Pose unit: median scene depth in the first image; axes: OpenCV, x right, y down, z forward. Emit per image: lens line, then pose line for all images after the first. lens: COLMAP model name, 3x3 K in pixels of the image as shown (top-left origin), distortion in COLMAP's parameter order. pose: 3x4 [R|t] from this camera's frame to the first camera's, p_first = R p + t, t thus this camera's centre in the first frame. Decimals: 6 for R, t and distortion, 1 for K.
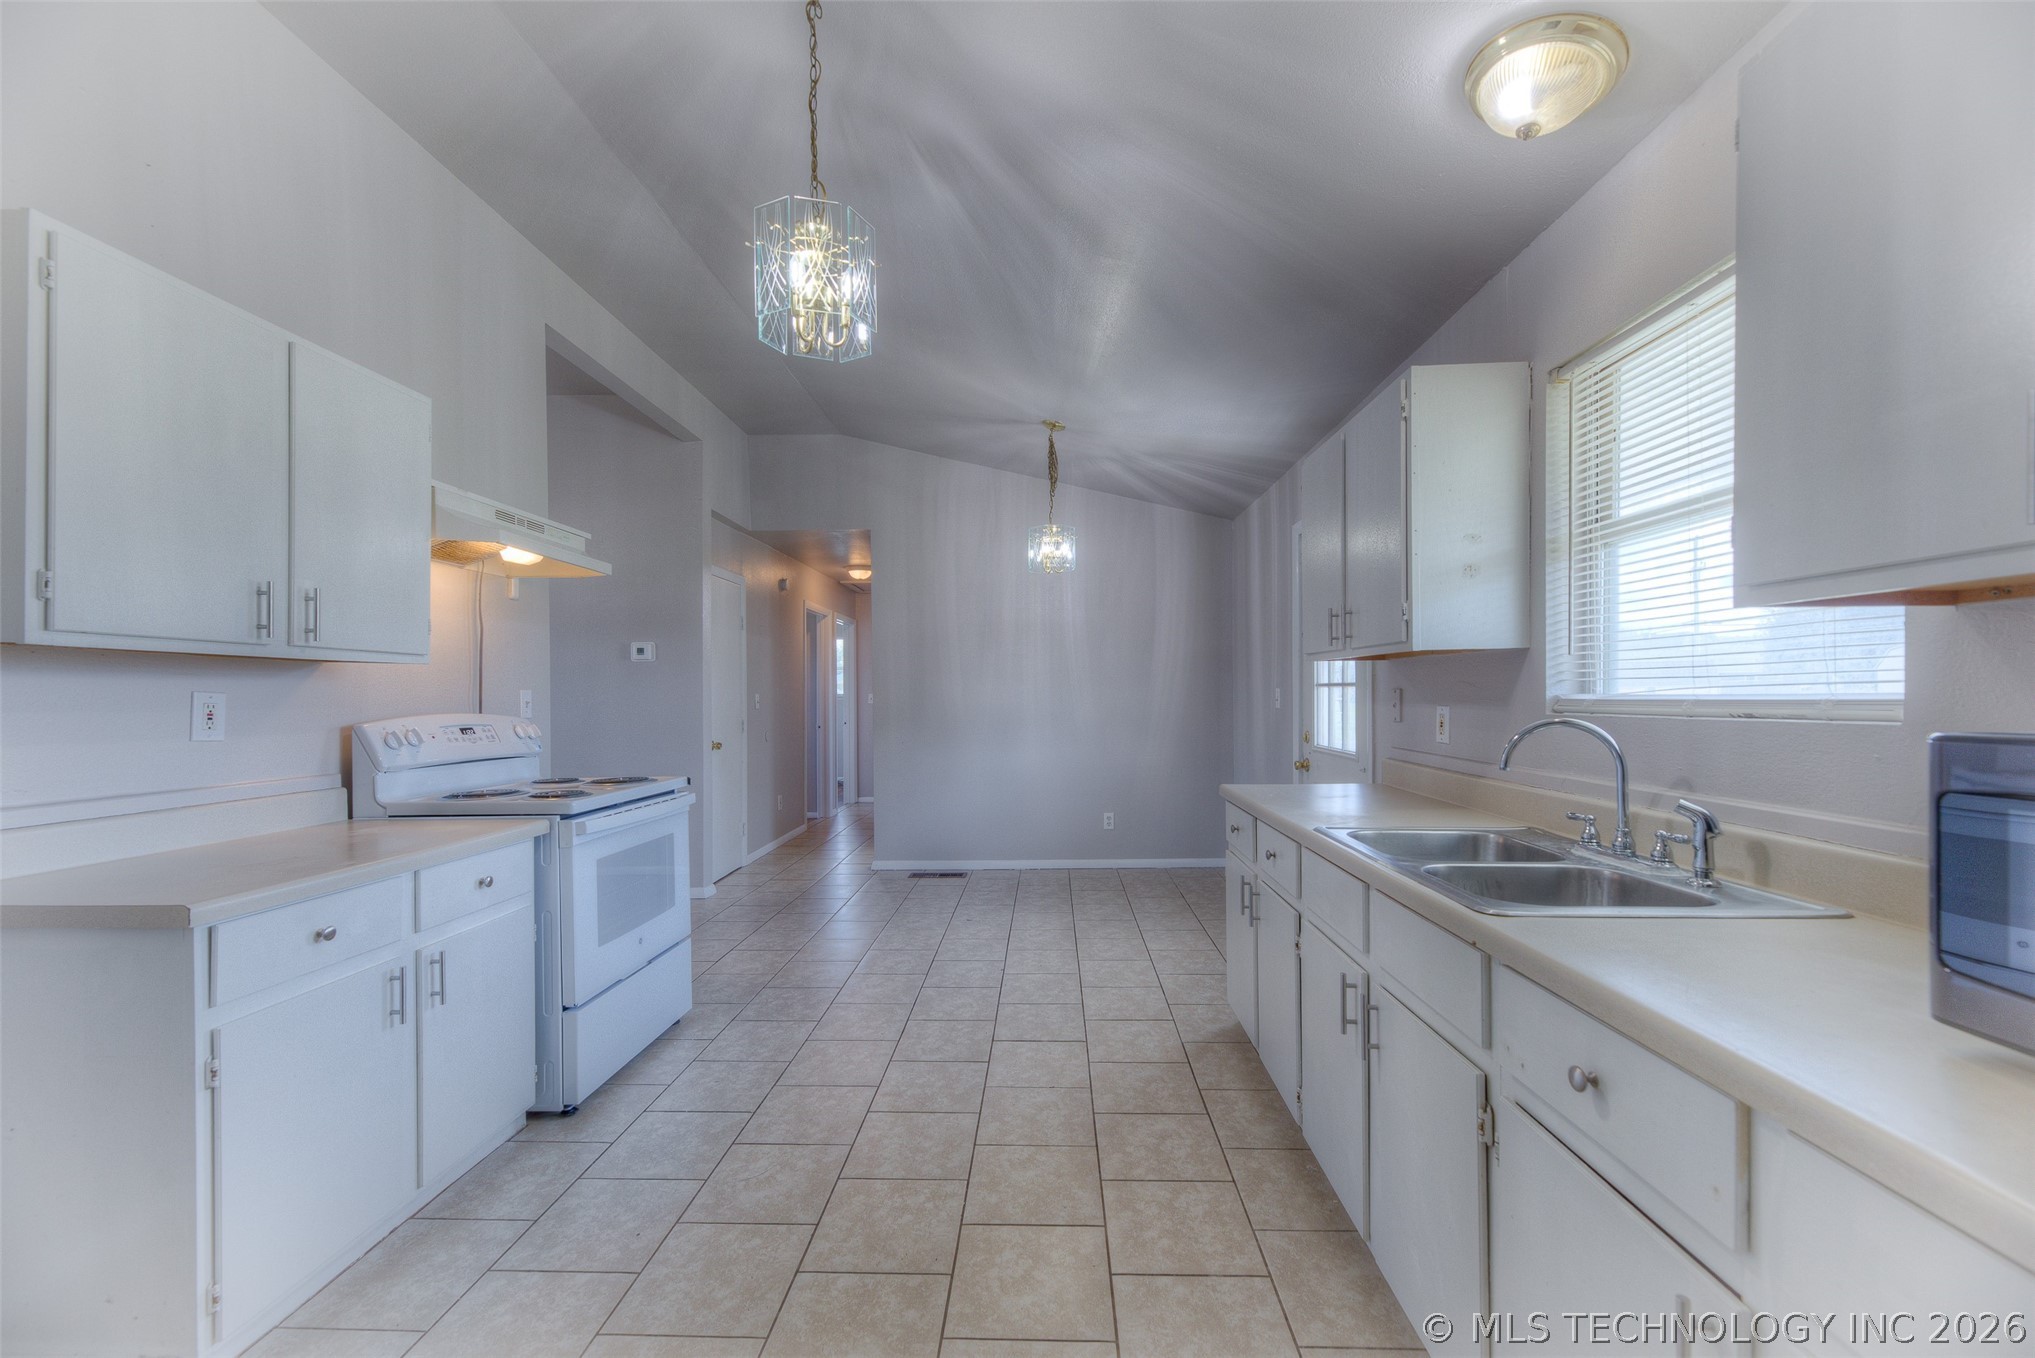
lens RADIAL K [[811.0, 0, 1017.0], [0, 811.0, 695.5], [0, 0, 1]] dist [0.014367, -0.002807]
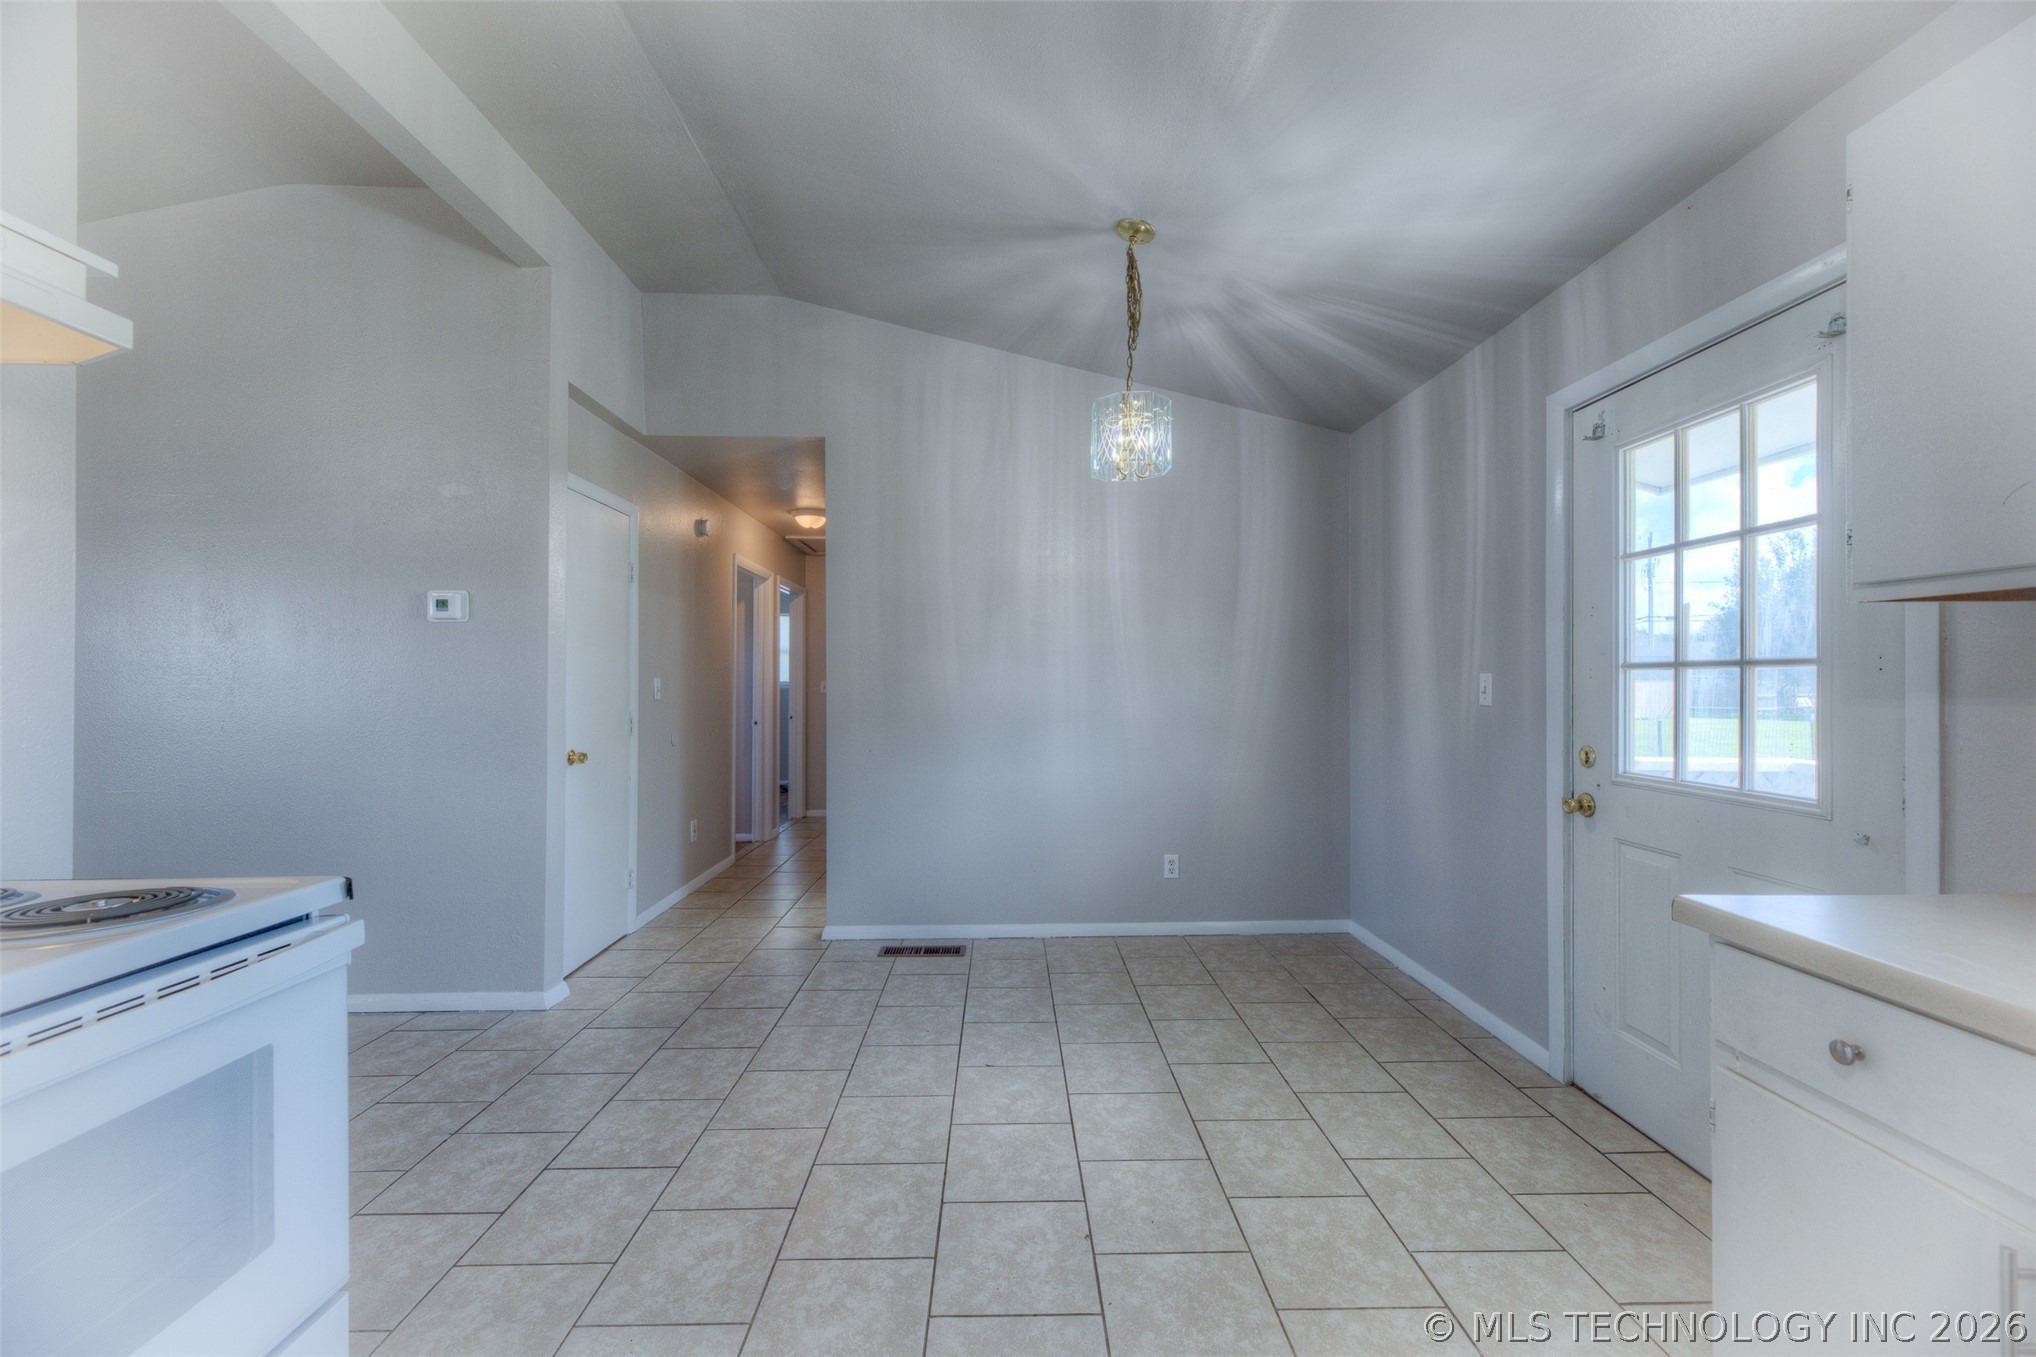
lens RADIAL K [[811.4, 0, 1012.0], [0, 811.4, 679.0], [0, 0, 1]] dist [0.014367, -0.002807]
pose [[0.998743, 0.007299, 0.049584, -0.065636], [-0.006901, 0.999943, -0.008202, 0.003220], [-0.049641, 0.007850, 0.998736, 0.365952]]
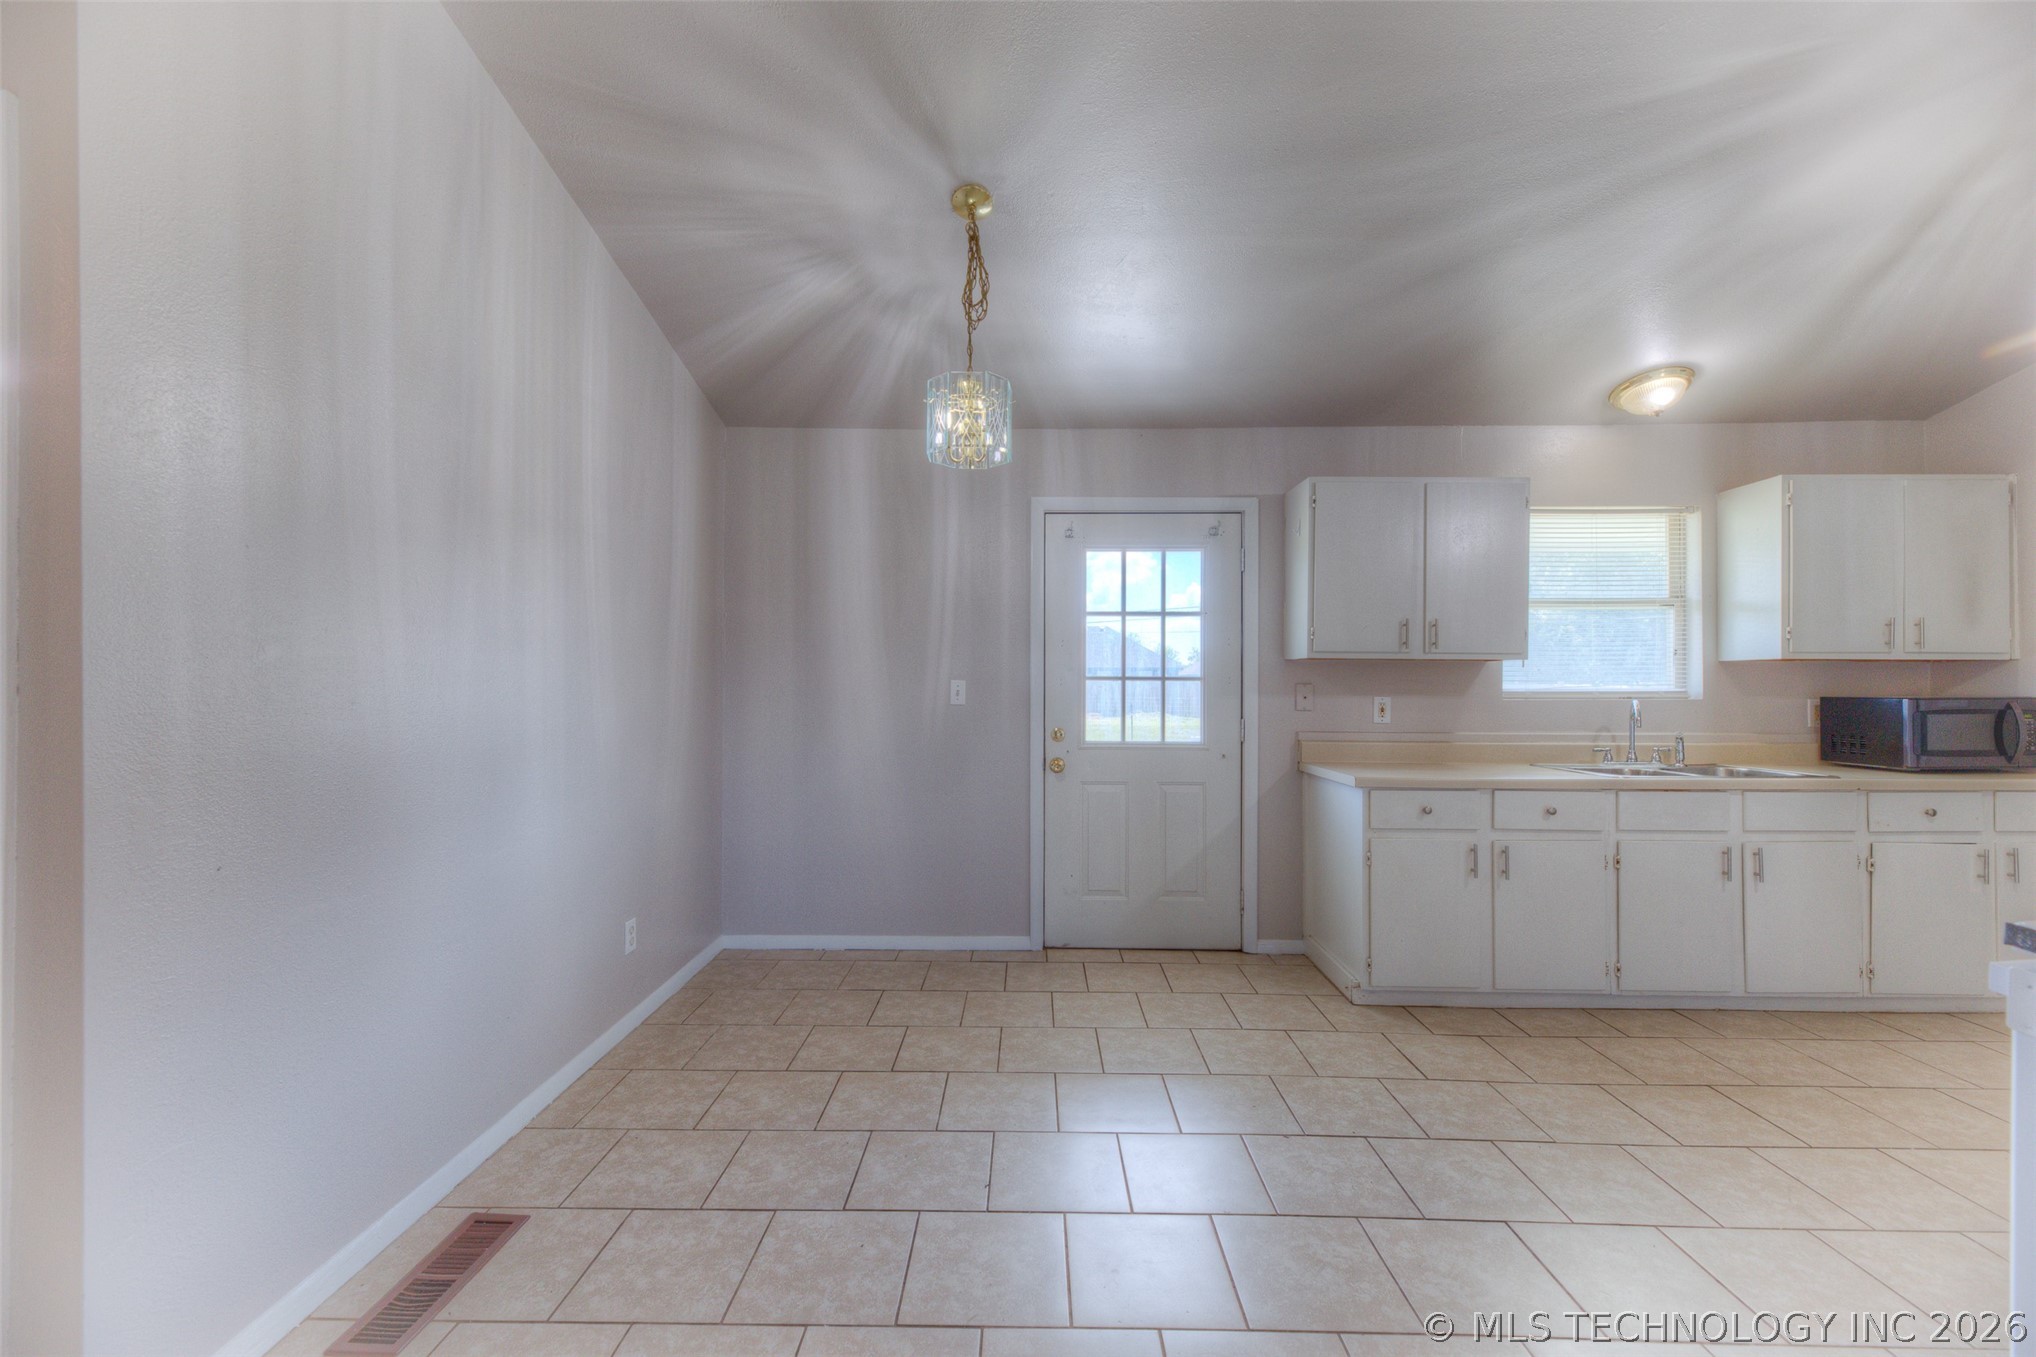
lens RADIAL K [[811.4, 0, 1015.3], [0, 811.4, 682.1], [0, 0, 1]] dist [0.014367, -0.002807]
pose [[-0.021308, 0.016436, 0.999638, -0.455833], [-0.000669, 0.999864, -0.016454, 0.006010], [-0.999773, -0.001020, -0.021294, 0.880241]]
